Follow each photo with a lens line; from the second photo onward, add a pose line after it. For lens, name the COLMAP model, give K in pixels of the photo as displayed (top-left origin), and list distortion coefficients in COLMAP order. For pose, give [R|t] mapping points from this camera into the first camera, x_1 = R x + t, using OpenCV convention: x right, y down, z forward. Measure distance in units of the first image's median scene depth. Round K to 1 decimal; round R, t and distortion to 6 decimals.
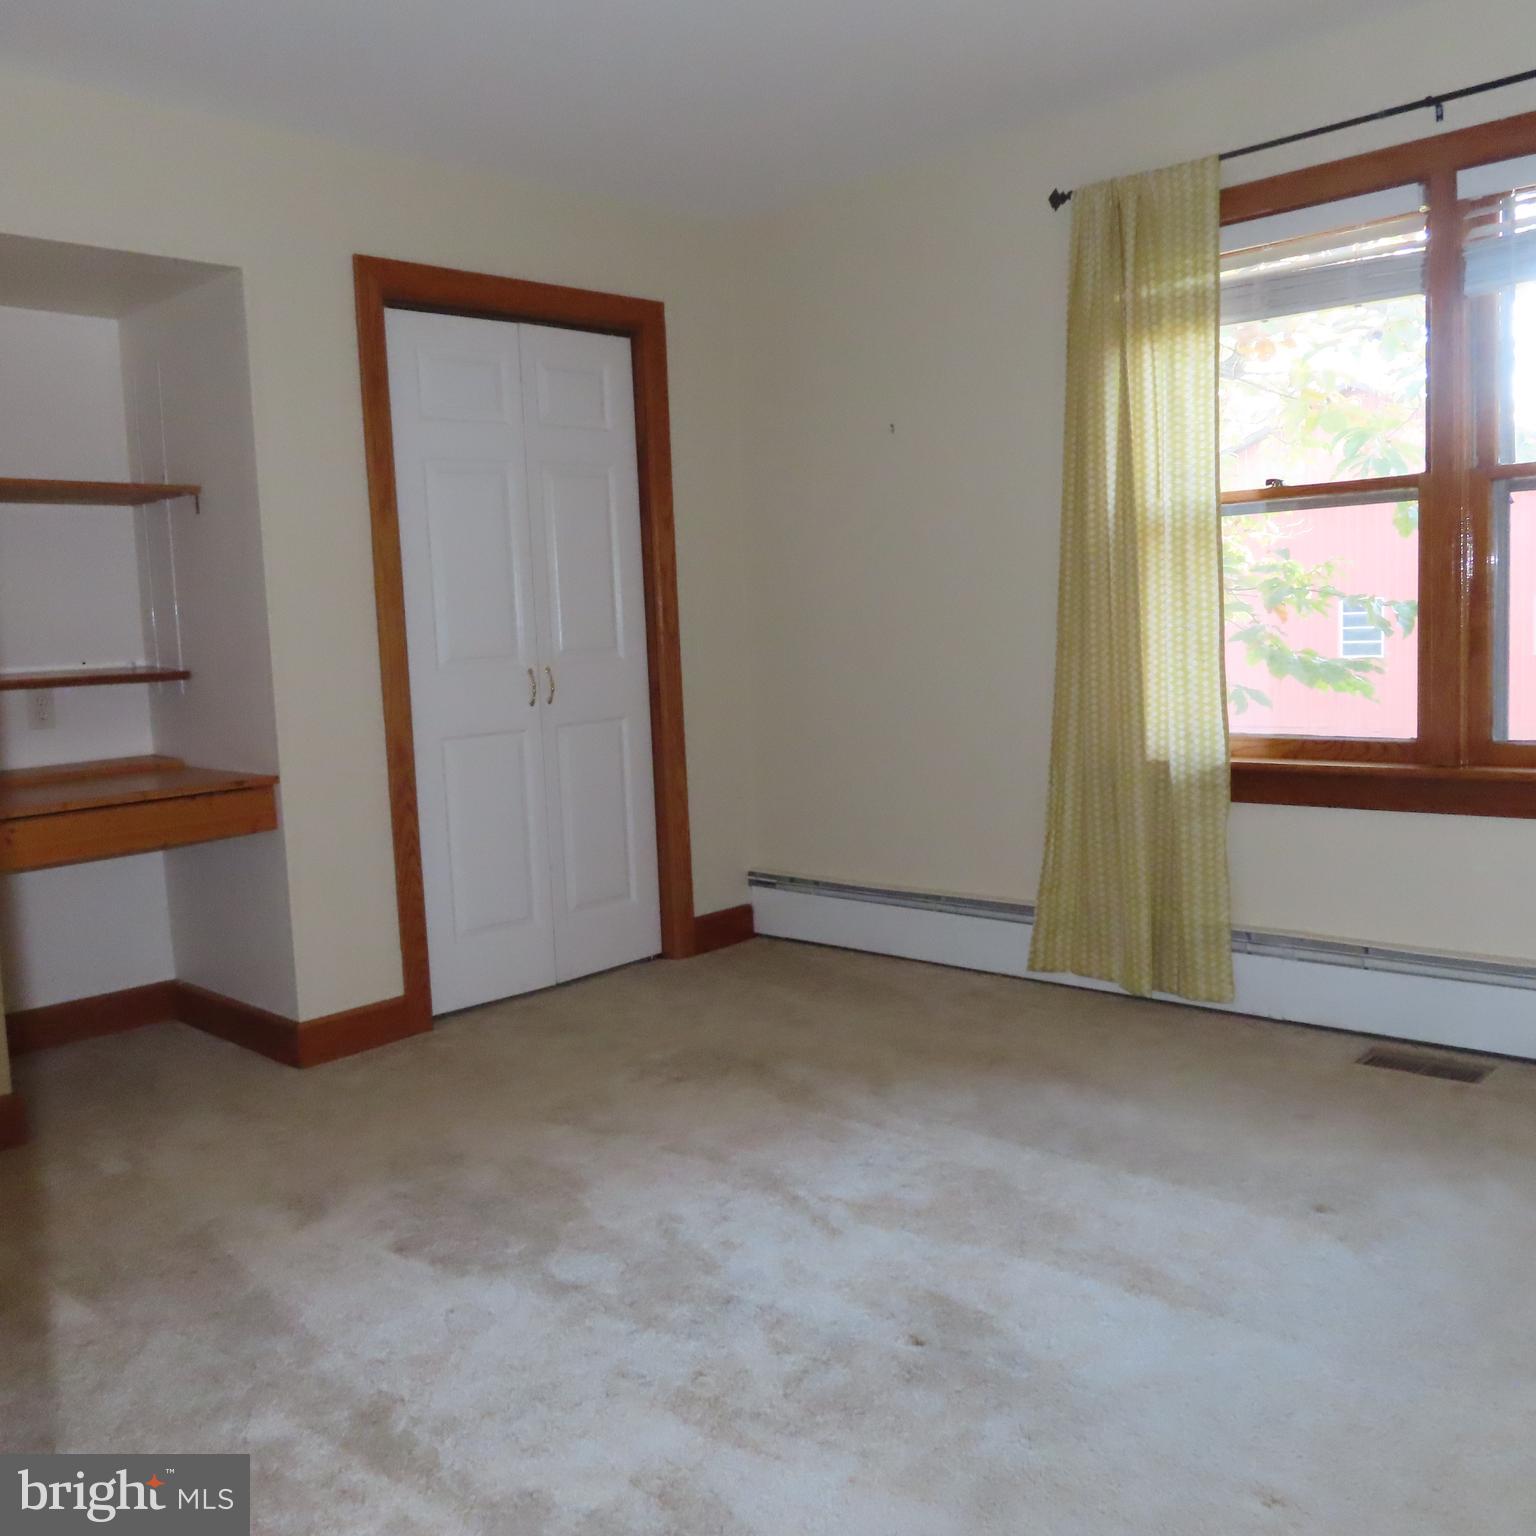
lens RADIAL K [[1466.1, 0, 766.9], [0, 1466.1, 765.9], [0, 0, 1]] dist [-0.007483, 0.000000]
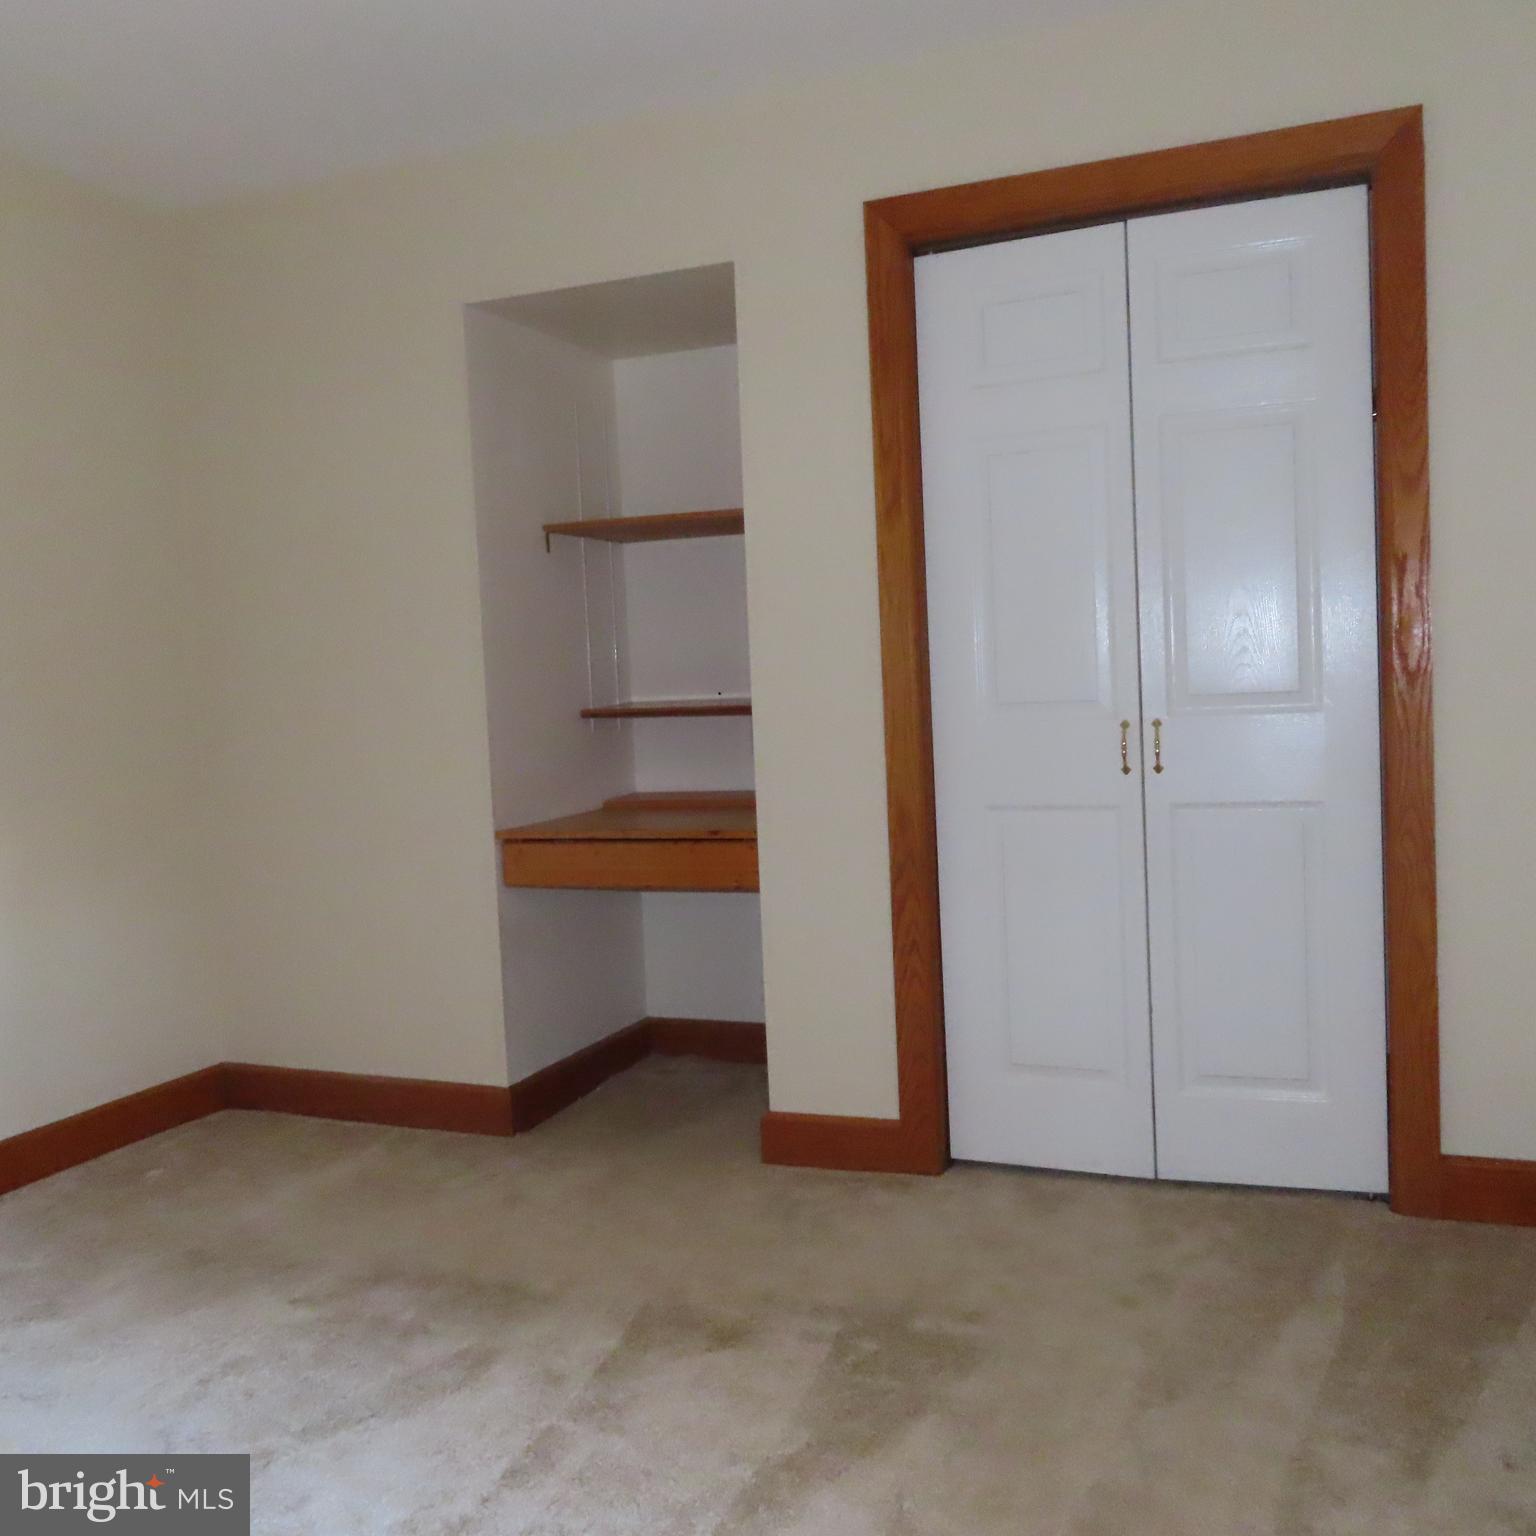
lens RADIAL K [[1466.1, 0, 769.5], [0, 1466.1, 768.2], [0, 0, 1]] dist [-0.007483, 0.000000]
pose [[0.367352, 0.088892, -0.925824, 0.464755], [-0.069875, 0.995247, 0.067832, -0.087140], [0.927454, 0.039773, 0.371817, 0.645261]]
